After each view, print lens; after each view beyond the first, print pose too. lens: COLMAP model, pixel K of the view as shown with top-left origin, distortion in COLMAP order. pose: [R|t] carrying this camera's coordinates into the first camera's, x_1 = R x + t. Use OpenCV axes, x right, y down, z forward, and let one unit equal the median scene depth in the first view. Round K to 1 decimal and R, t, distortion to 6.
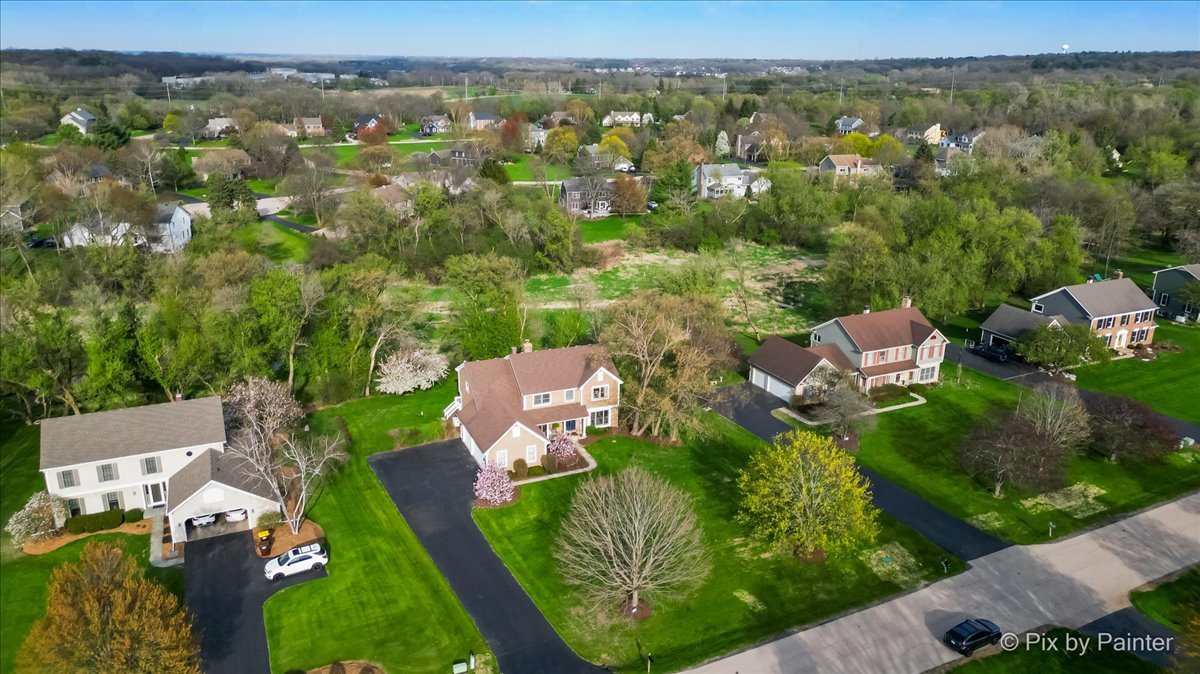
lens RADIAL K [[832.0, 0, 598.0], [0, 832.0, 341.4], [0, 0, 1]] dist [0.051721, -0.047981]
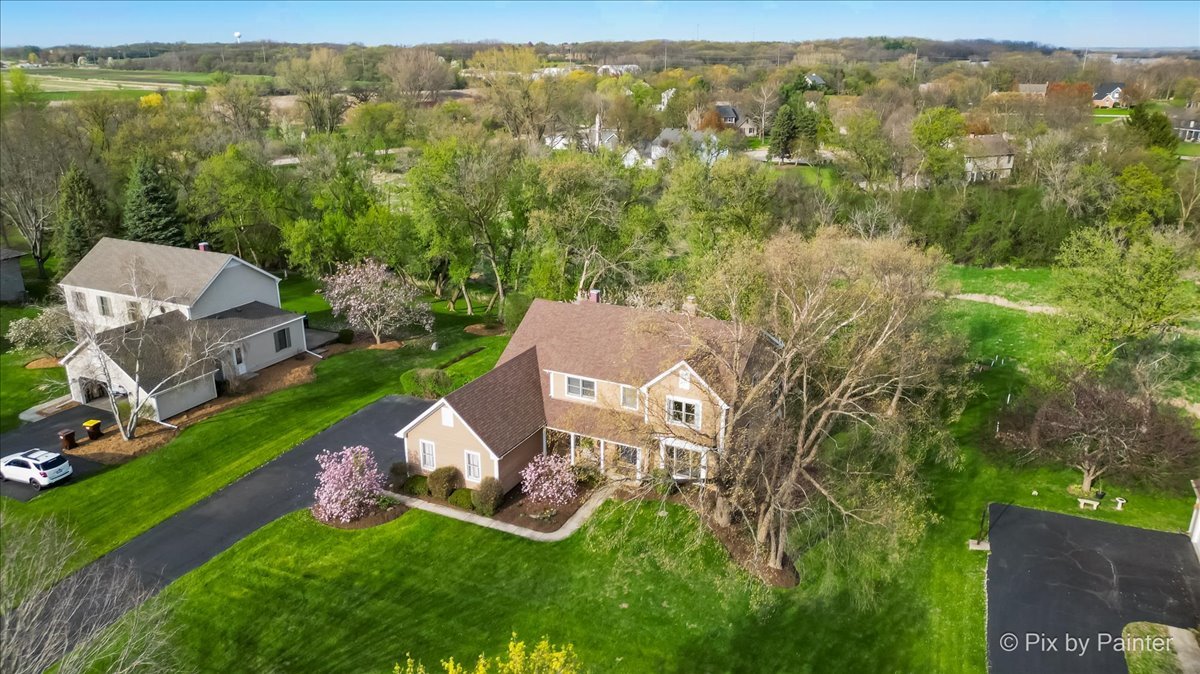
lens RADIAL K [[832.0, 0, 606.9], [0, 832.0, 341.3], [0, 0, 1]] dist [0.051721, -0.047981]
pose [[0.646152, 0.238392, -0.725022, 0.276848], [-0.234533, 0.966021, 0.108614, -0.019204], [0.726280, 0.099860, 0.680107, 0.534228]]
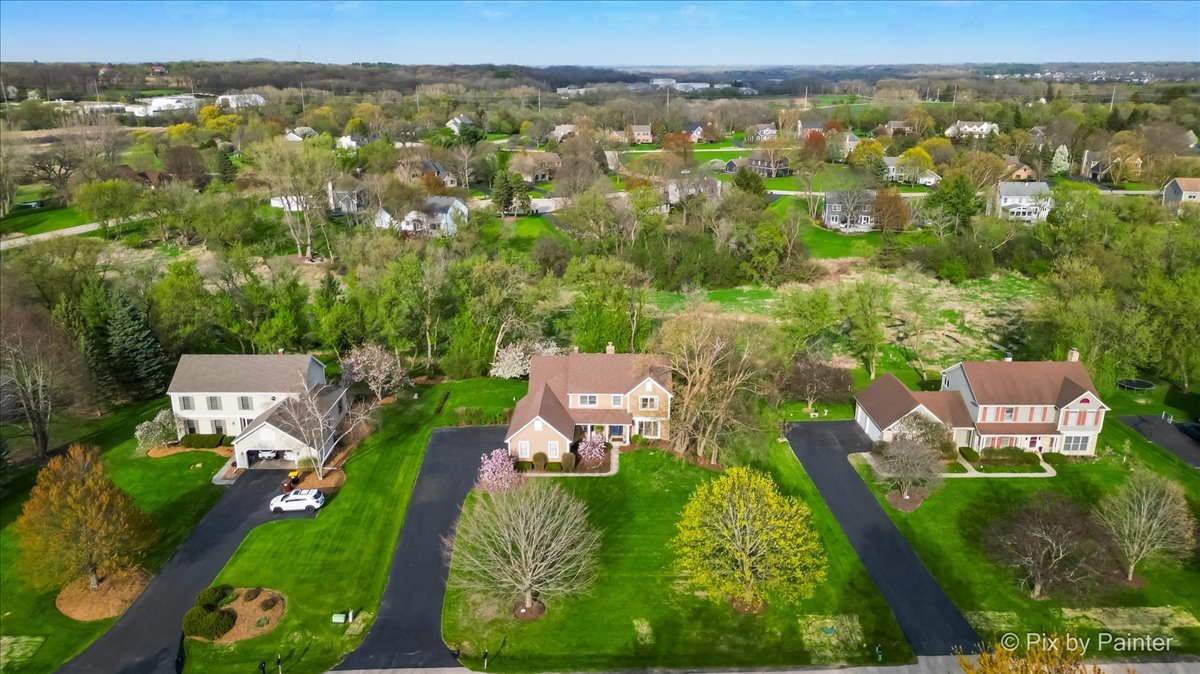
lens RADIAL K [[832.0, 0, 602.0], [0, 832.0, 338.4], [0, 0, 1]] dist [0.051721, -0.047981]
pose [[0.911061, 0.117337, -0.395220, 0.286739], [-0.122328, 0.992409, 0.012646, -0.017391], [0.393704, 0.036825, 0.918499, 0.054867]]
